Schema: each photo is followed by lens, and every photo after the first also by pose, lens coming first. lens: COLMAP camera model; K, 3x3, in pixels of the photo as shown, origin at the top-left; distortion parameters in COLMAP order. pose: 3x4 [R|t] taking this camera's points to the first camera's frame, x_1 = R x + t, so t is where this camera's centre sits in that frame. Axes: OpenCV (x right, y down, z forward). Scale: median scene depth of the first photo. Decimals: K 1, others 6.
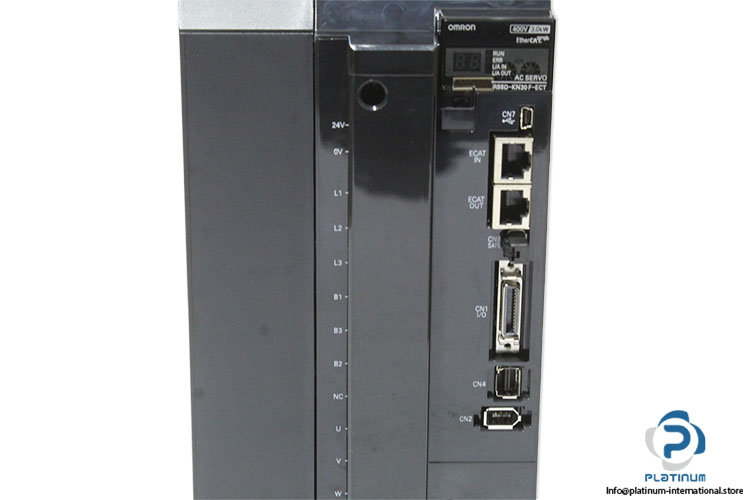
lens RADIAL K [[1699.9, 0, 374.8], [0, 1699.9, 249.9], [0, 0, 1]] dist [-0.013968, 0.000000]
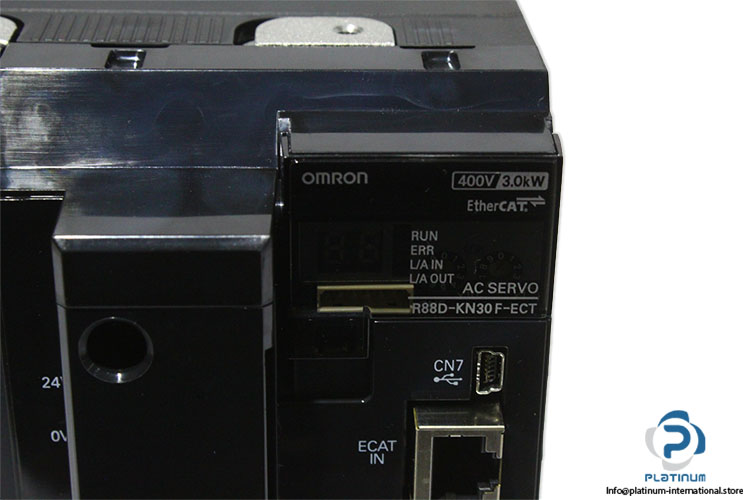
lens RADIAL K [[1699.9, 0, 375.2], [0, 1699.9, 250.1], [0, 0, 1]] dist [-0.013968, 0.000000]
pose [[0.999926, 0.005538, 0.010816, 0.055856], [-0.006542, 0.995444, 0.095123, -0.150943], [-0.010240, -0.095187, 0.995407, 0.579174]]
